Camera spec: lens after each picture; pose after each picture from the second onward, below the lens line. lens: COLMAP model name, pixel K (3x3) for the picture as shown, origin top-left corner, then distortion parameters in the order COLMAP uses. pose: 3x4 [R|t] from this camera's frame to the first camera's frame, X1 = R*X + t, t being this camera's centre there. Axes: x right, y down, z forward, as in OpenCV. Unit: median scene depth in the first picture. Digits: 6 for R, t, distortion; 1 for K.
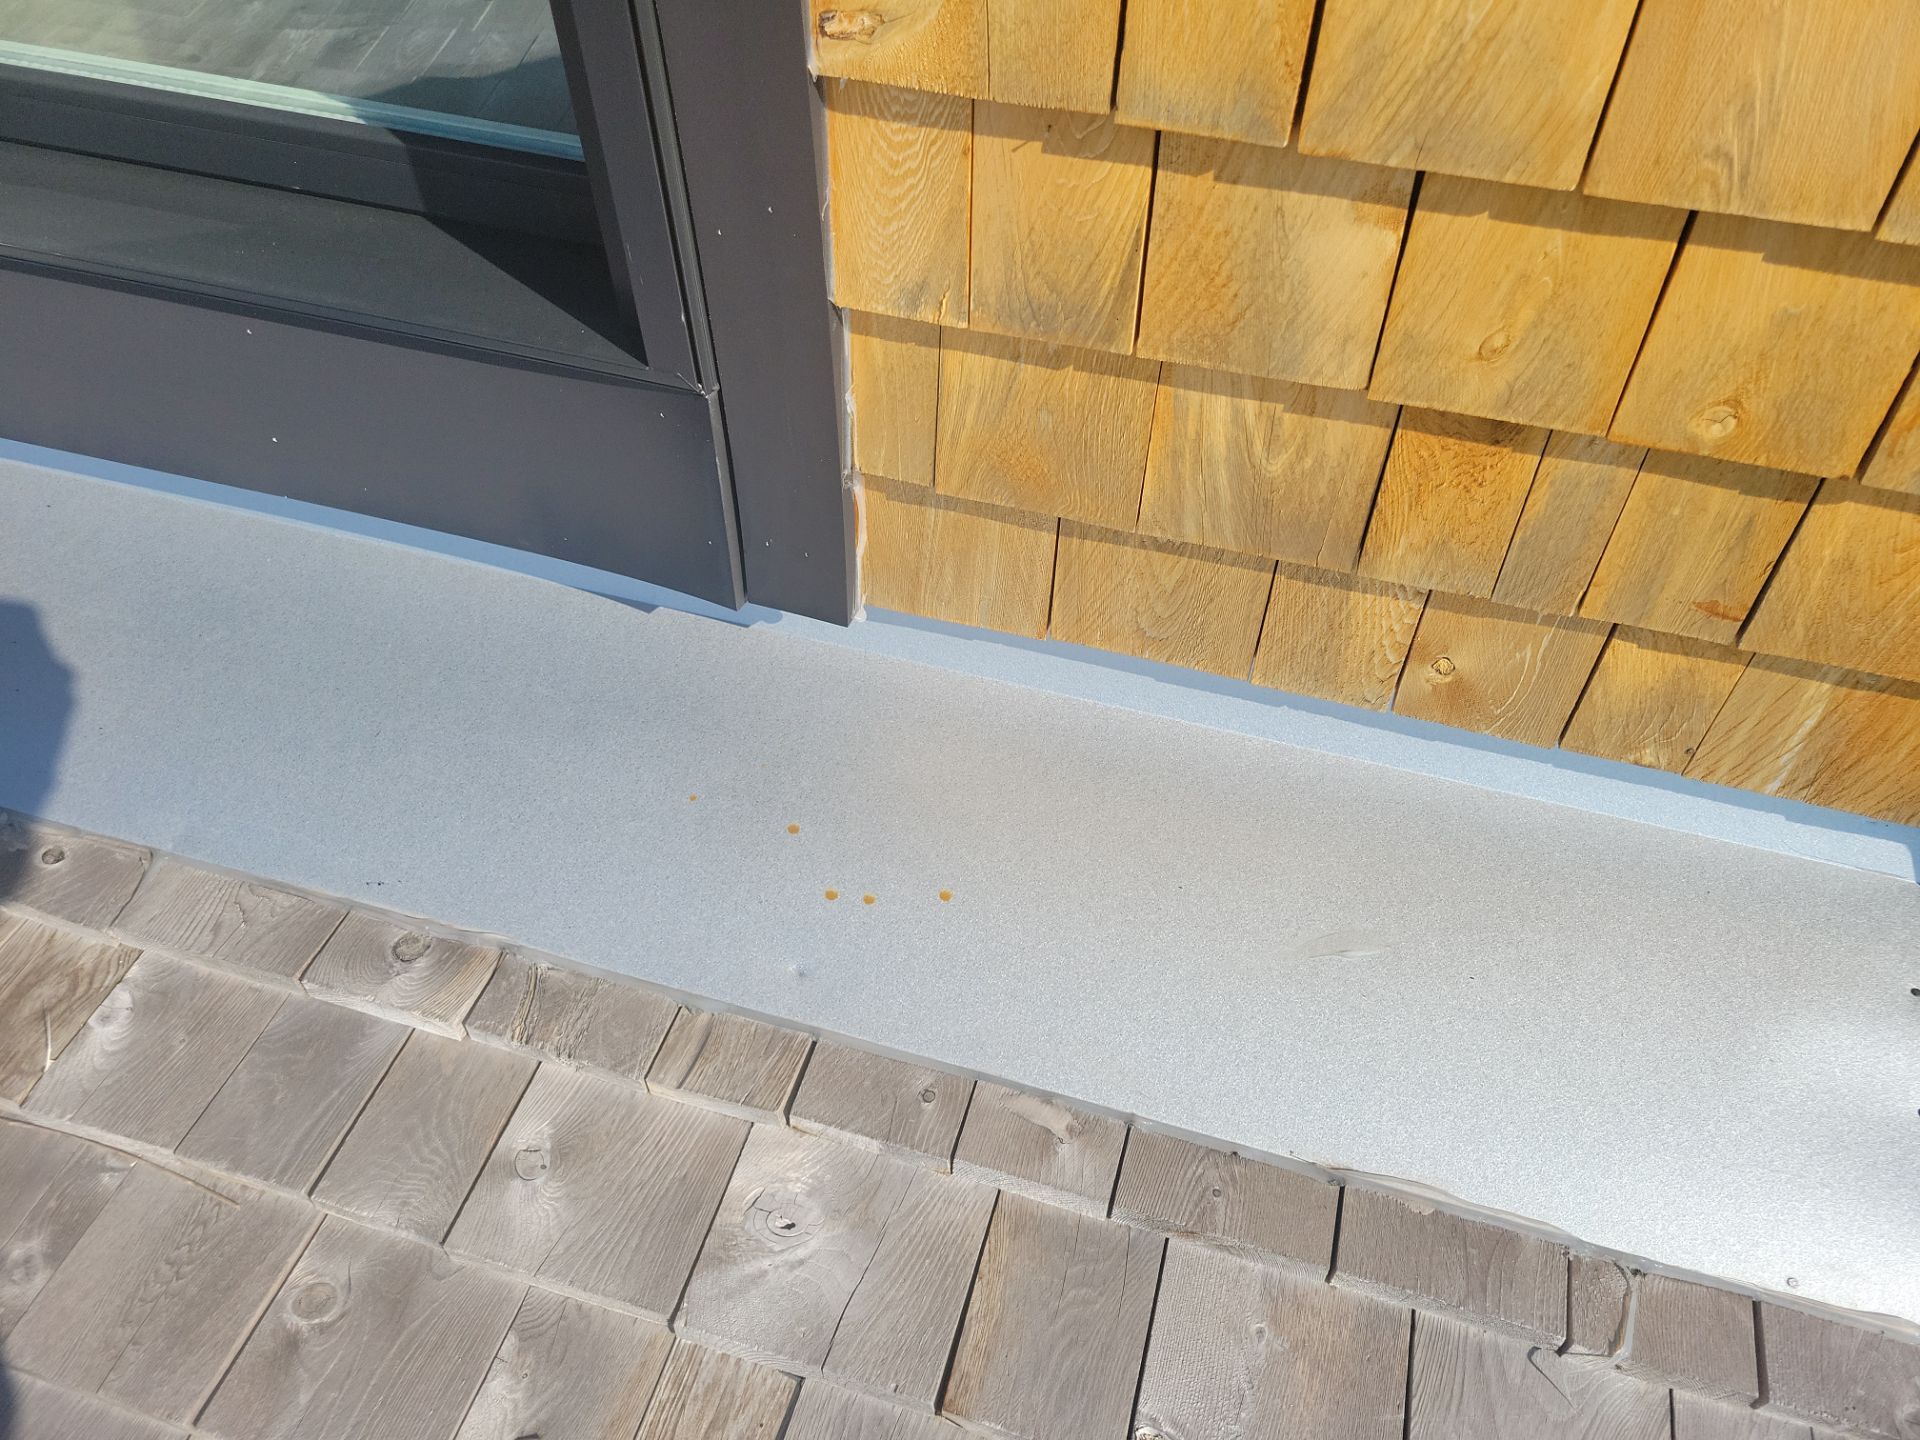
lens RADIAL K [[1460.1, 0, 968.3], [0, 1460.1, 721.9], [0, 0, 1]] dist [0.061151, -0.045965]
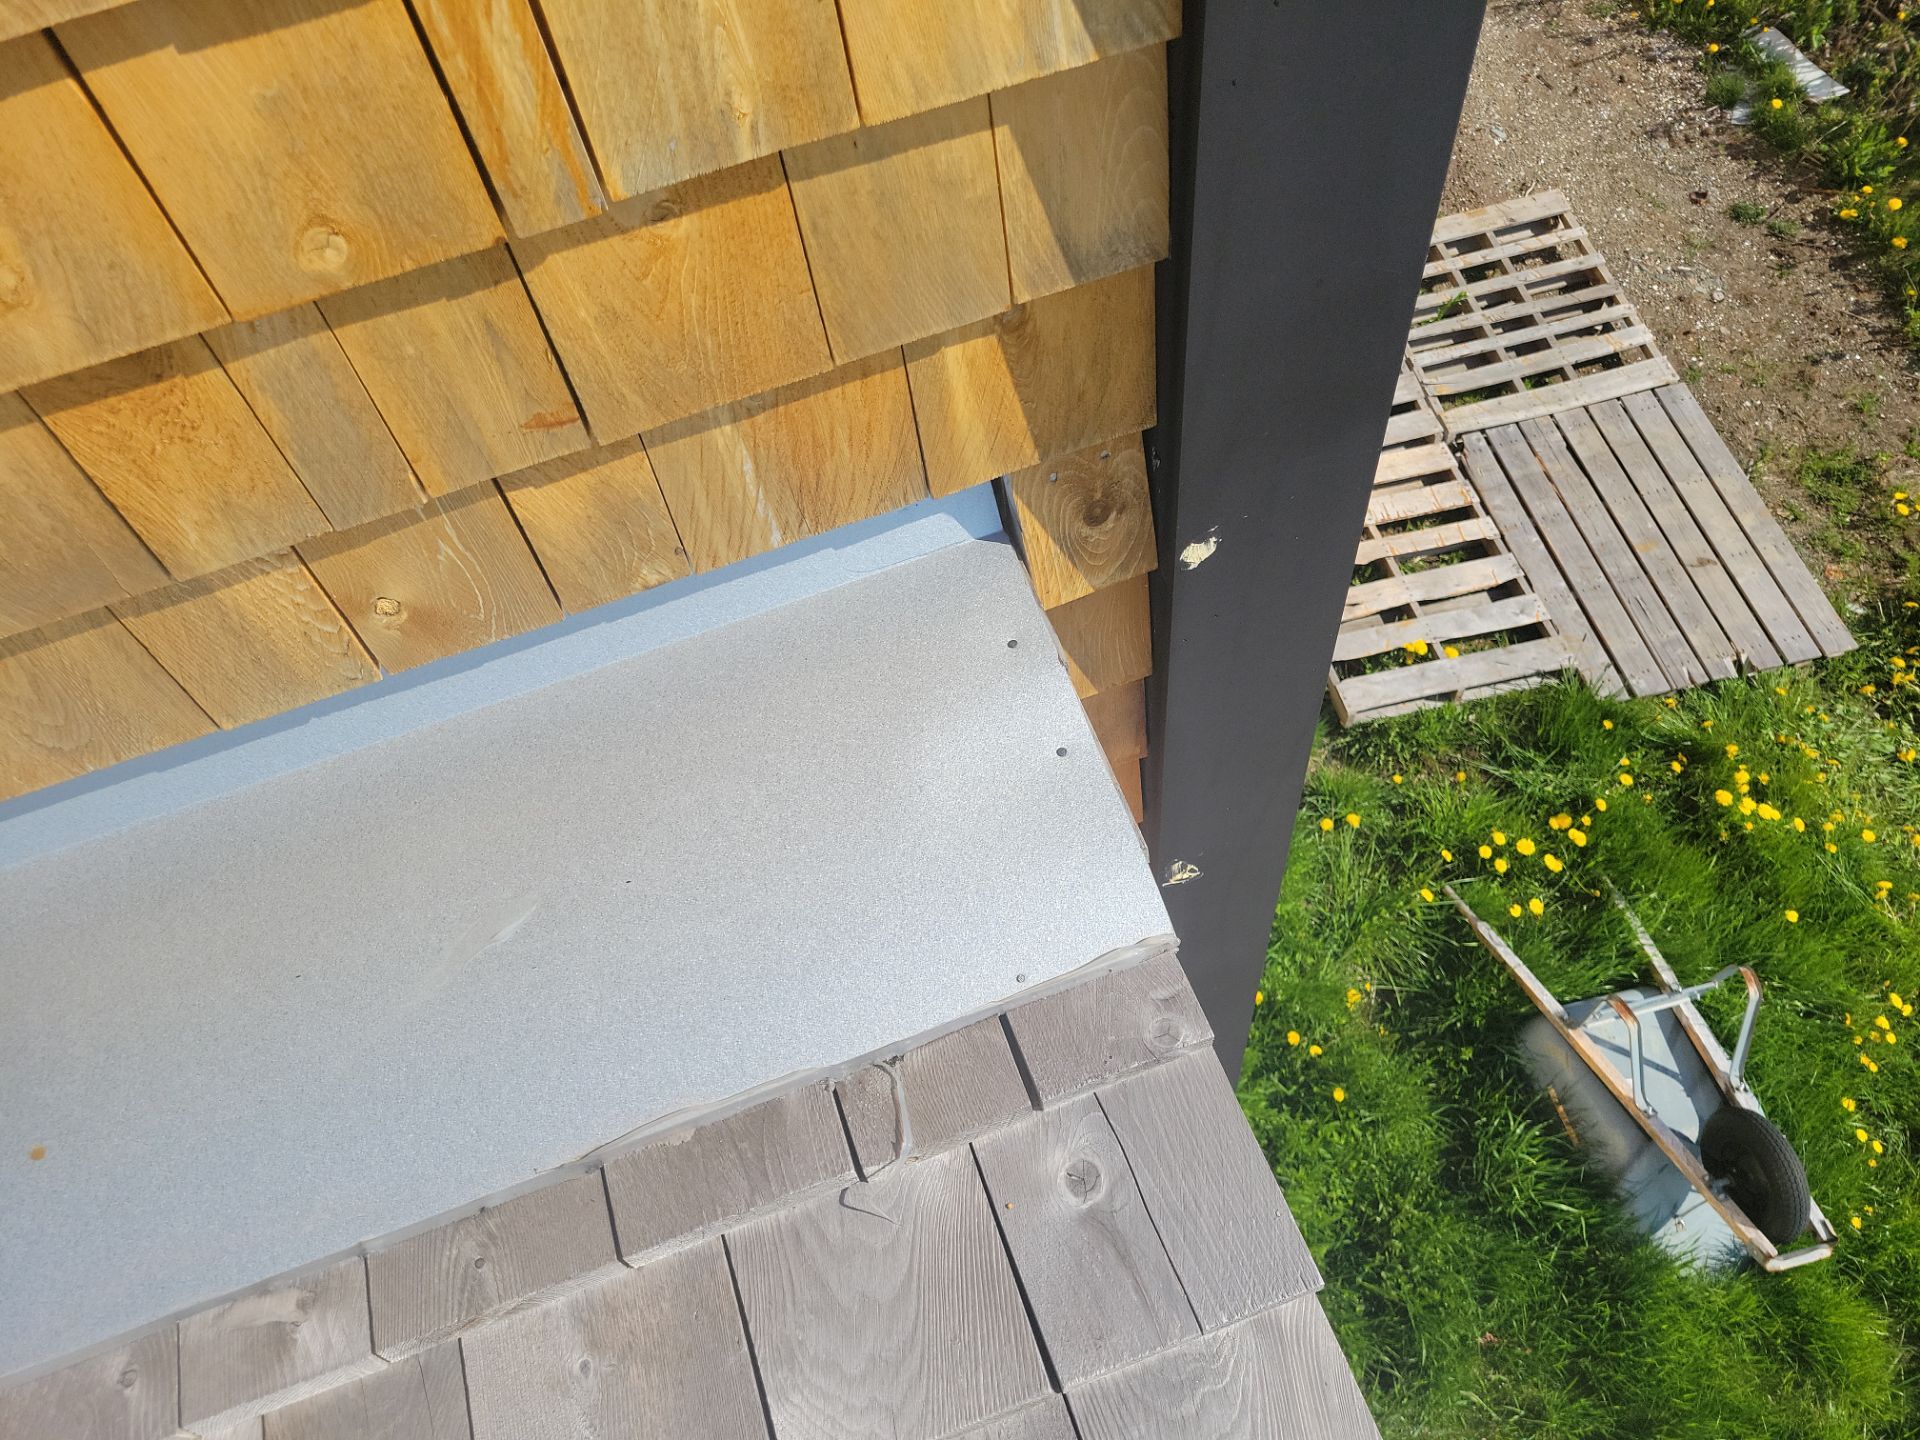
lens RADIAL K [[1458.7, 0, 960.3], [0, 1458.7, 768.3], [0, 0, 1]] dist [0.058888, -0.039337]
pose [[0.807663, -0.545362, 0.224189, 0.395503], [0.514785, 0.837577, 0.182925, 0.063480], [-0.287536, -0.032332, 0.957224, 0.087500]]
